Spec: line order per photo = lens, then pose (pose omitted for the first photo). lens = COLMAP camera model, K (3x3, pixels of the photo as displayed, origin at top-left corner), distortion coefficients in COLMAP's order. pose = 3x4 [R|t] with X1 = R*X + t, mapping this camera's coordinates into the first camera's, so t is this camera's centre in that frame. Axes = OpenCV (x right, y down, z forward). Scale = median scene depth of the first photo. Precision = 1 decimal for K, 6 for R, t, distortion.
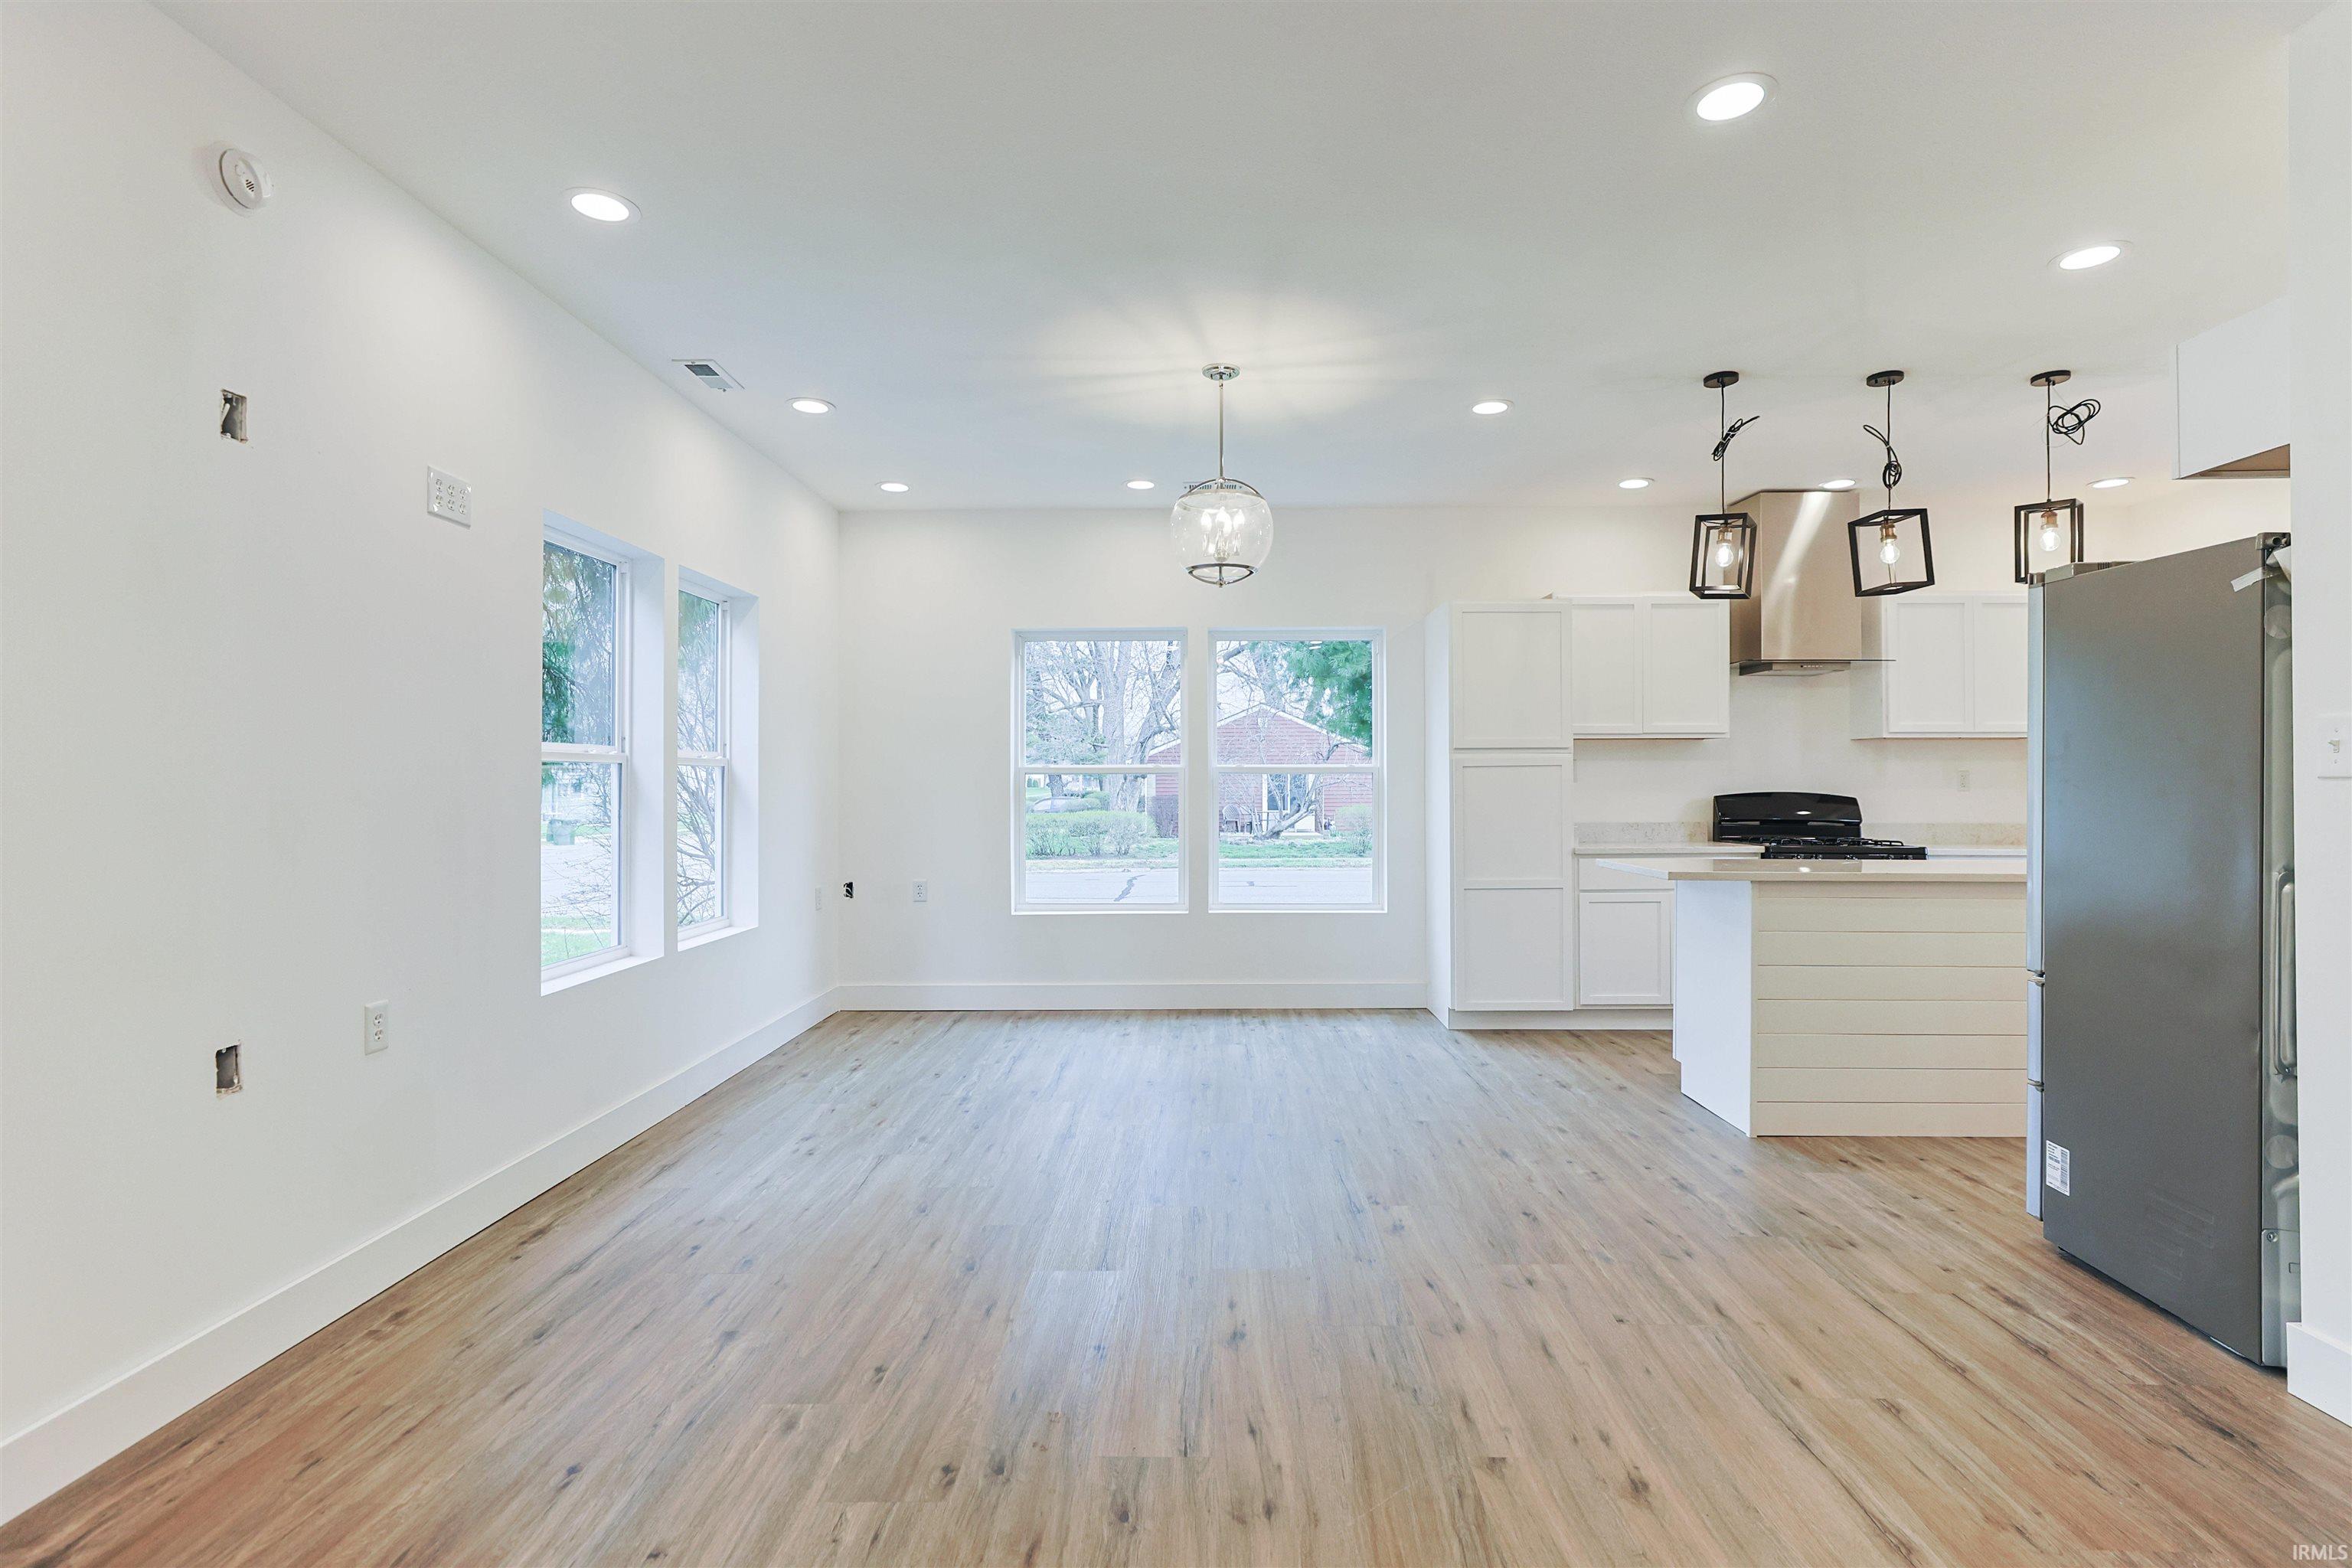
lens RADIAL K [[1130.6, 0, 1204.3], [0, 1130.6, 773.3], [0, 0, 1]] dist [-0.020715, 0.012431]
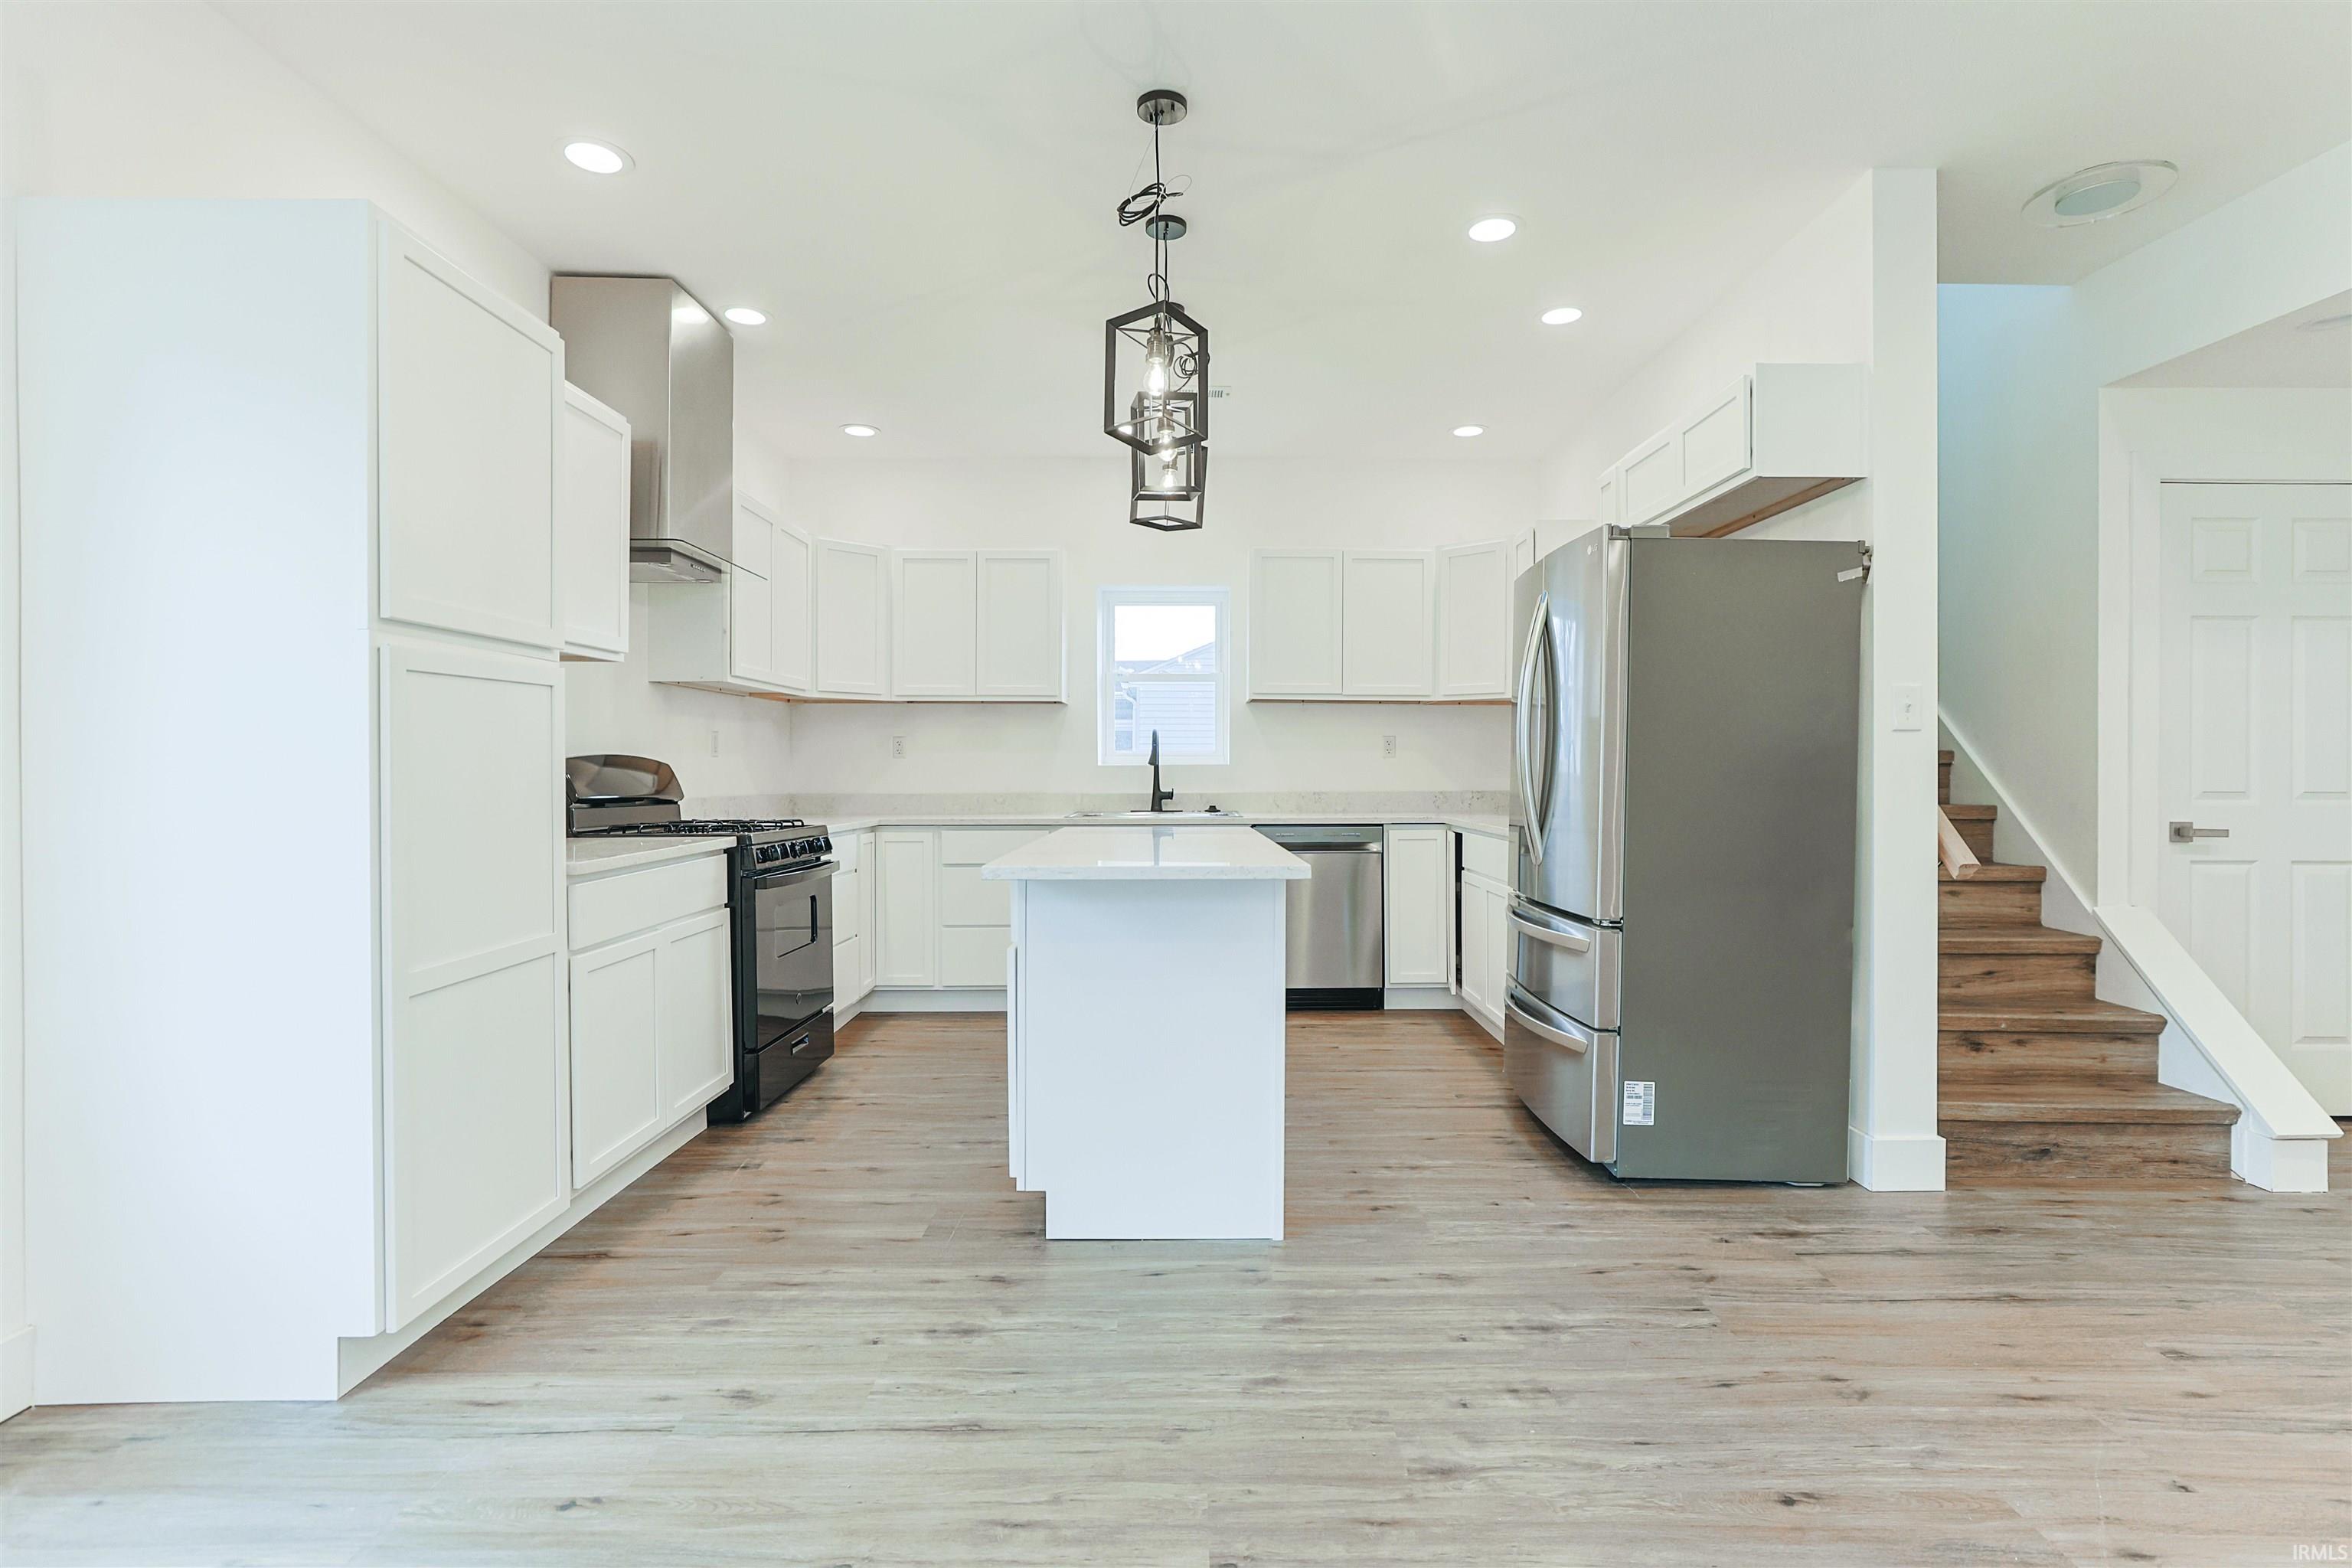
lens RADIAL K [[1111.2, 0, 1252.8], [0, 1111.2, 773.0], [0, 0, 1]] dist [-0.013773, 0.011767]
pose [[-0.012903, -0.005111, 0.999904, -0.214061], [-0.010699, 0.999930, 0.004974, 0.035806], [-0.999860, -0.010634, -0.012957, 1.122141]]
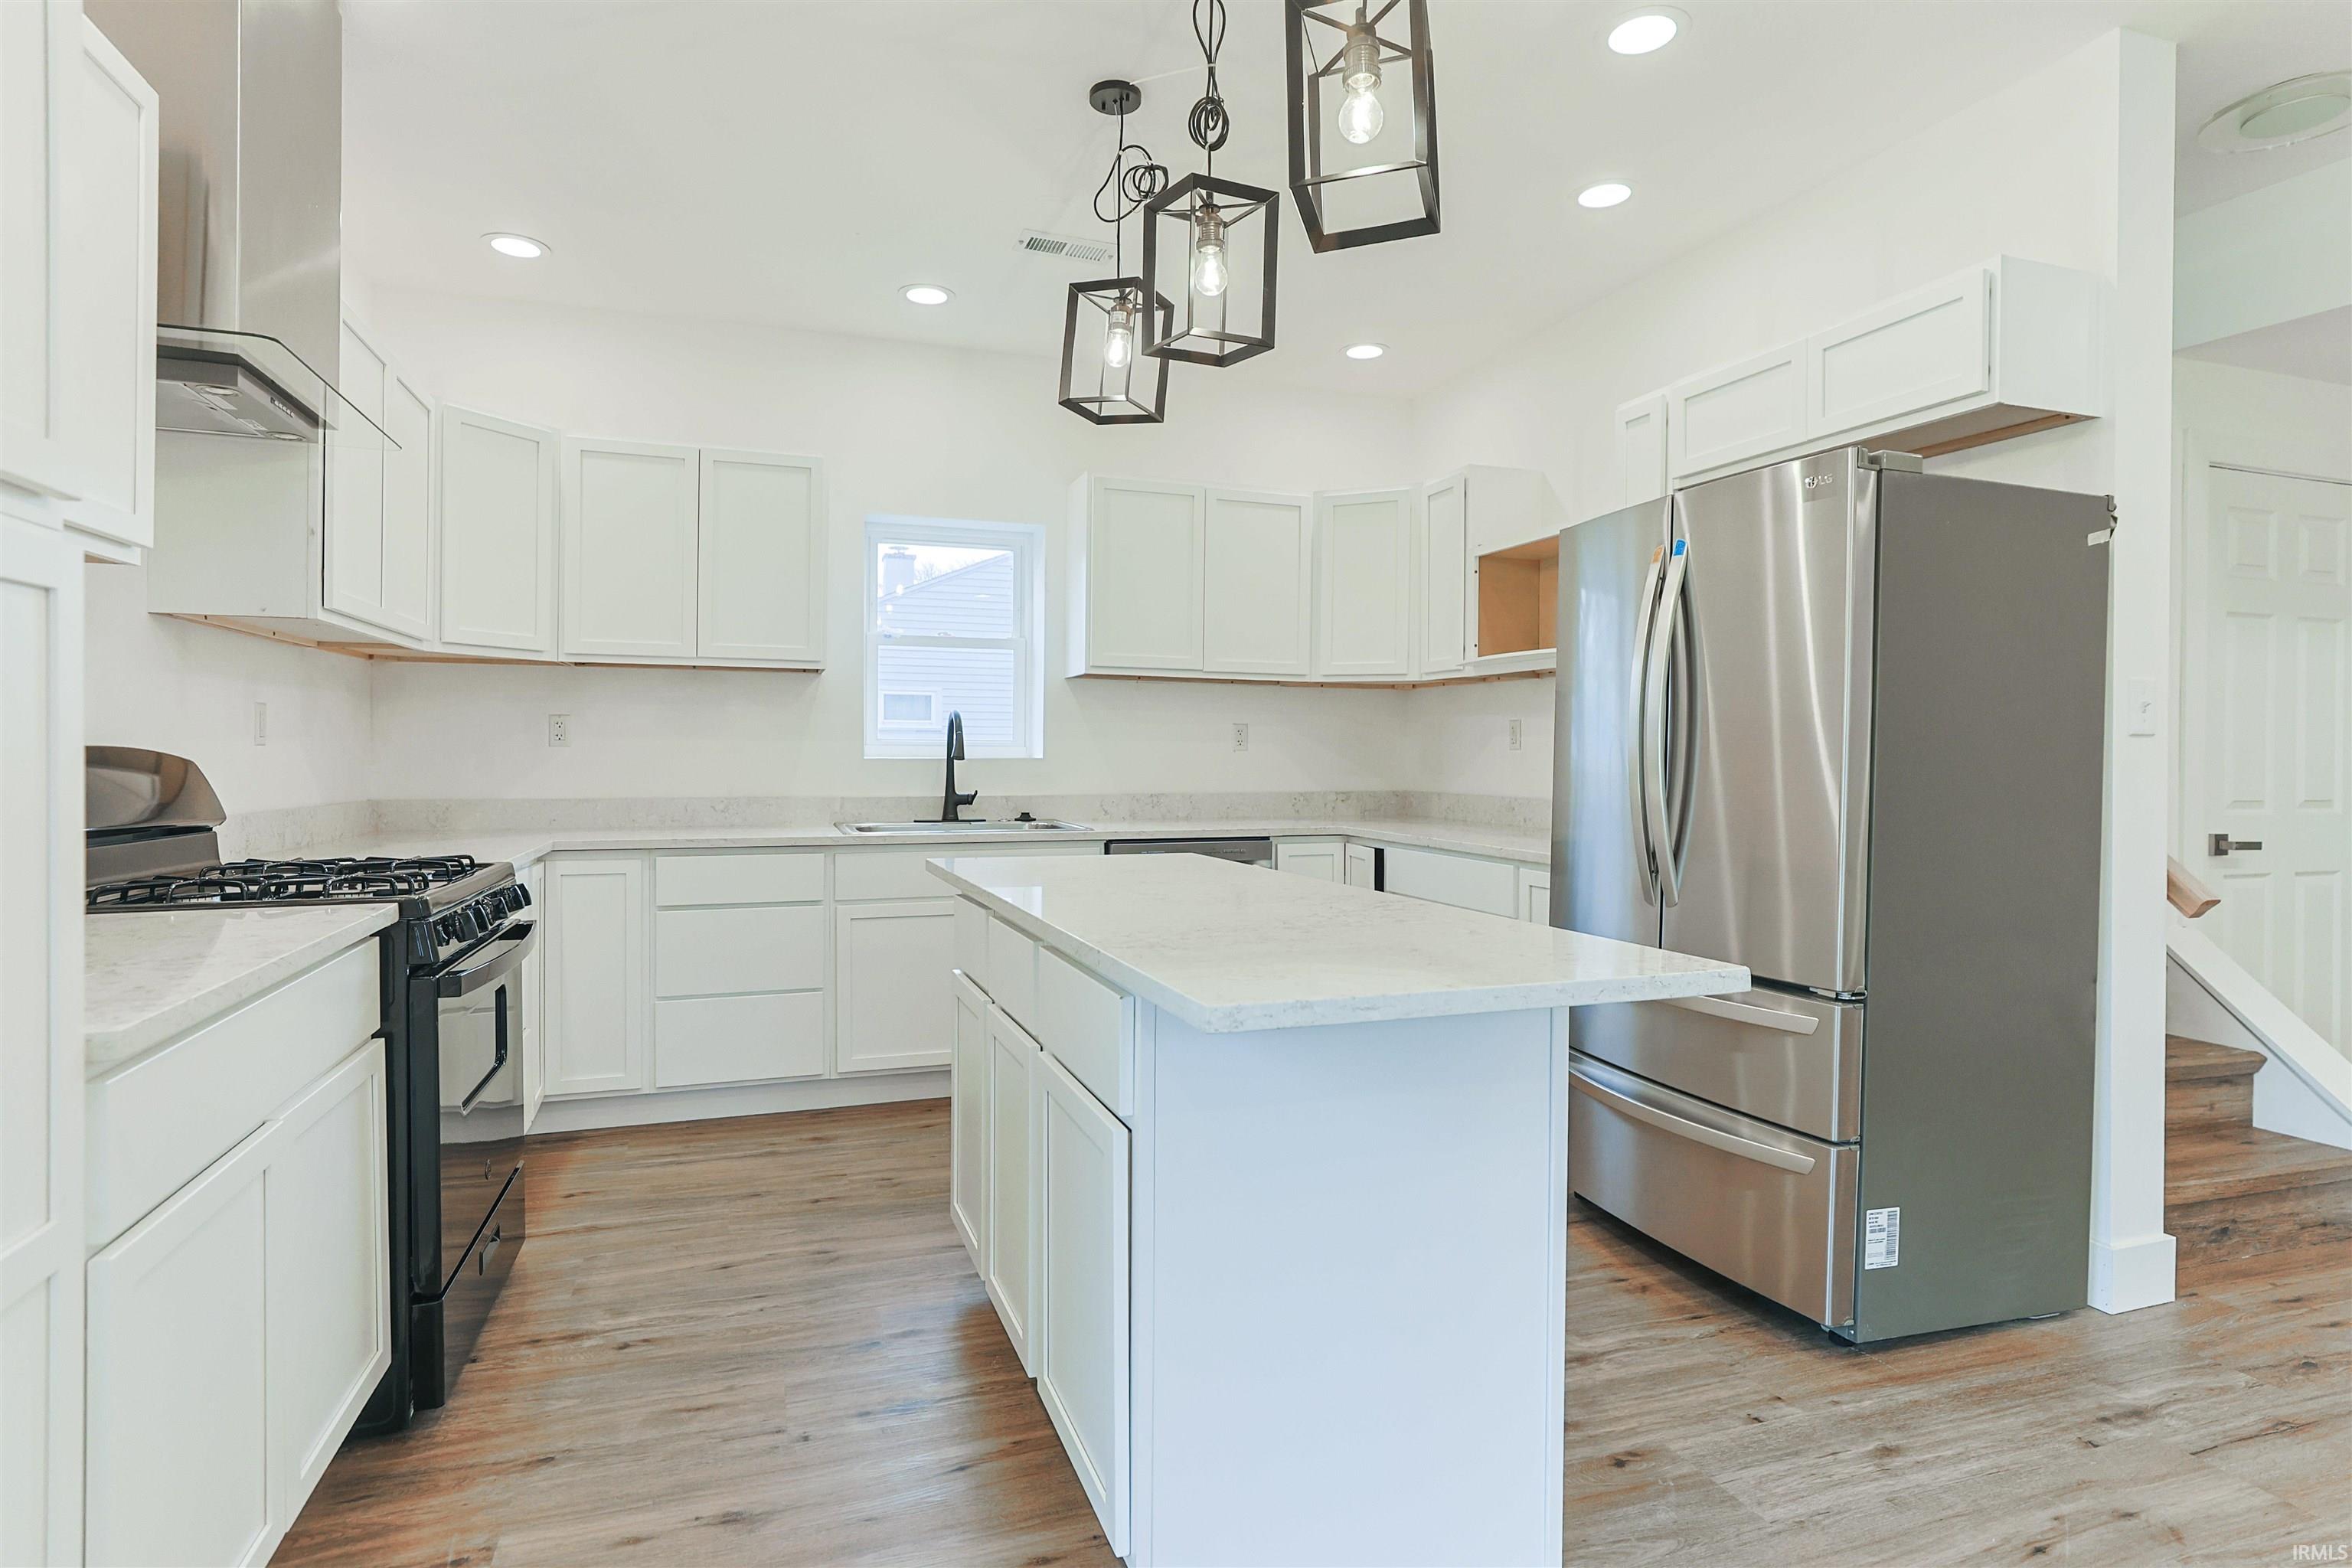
lens RADIAL K [[1166.8, 0, 1226.1], [0, 1166.8, 757.7], [0, 0, 1]] dist [-0.018366, 0.014613]
pose [[-0.321032, -0.007579, 0.947038, 0.128048], [-0.017652, 0.999842, 0.002018, 0.024499], [-0.946904, -0.016069, -0.321115, 1.374382]]
